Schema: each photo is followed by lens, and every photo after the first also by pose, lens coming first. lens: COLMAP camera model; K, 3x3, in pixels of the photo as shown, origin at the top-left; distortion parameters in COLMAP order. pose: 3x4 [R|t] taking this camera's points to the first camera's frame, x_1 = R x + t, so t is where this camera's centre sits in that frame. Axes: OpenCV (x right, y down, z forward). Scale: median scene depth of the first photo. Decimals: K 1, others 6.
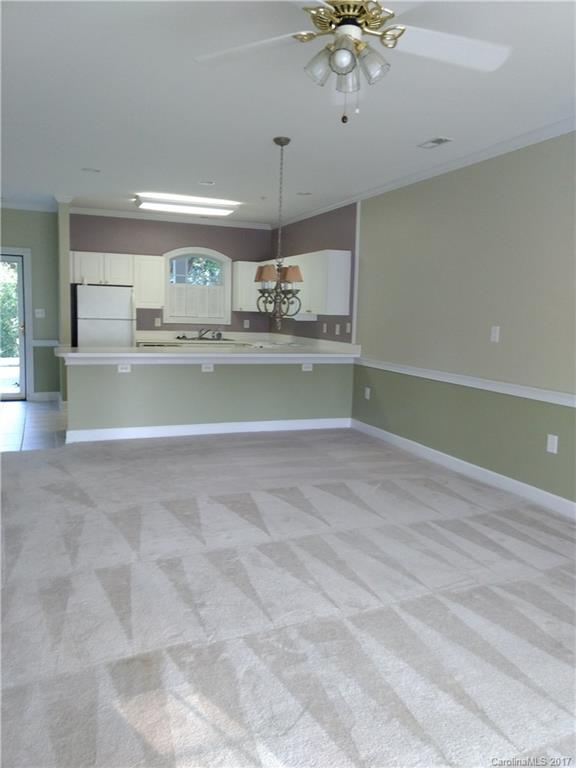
lens RADIAL K [[613.9, 0, 287.6], [0, 613.9, 384.9], [0, 0, 1]] dist [0.006322, 0.018546]
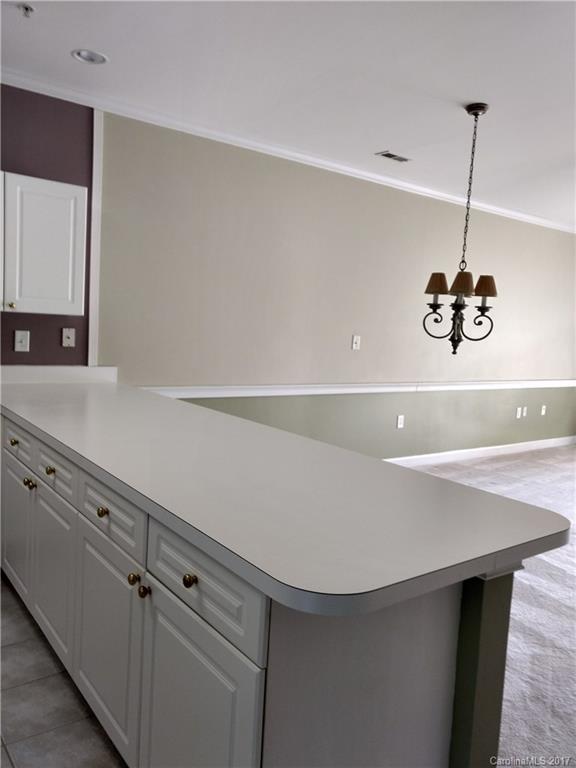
lens RADIAL K [[613.9, 0, 289.7], [0, 613.9, 386.5], [0, 0, 1]] dist [0.006322, 0.018546]
pose [[-0.261466, -0.153353, 0.952952, -0.497025], [0.040043, 0.984724, 0.169453, -0.140728], [-0.964382, 0.082465, -0.251331, 0.995313]]
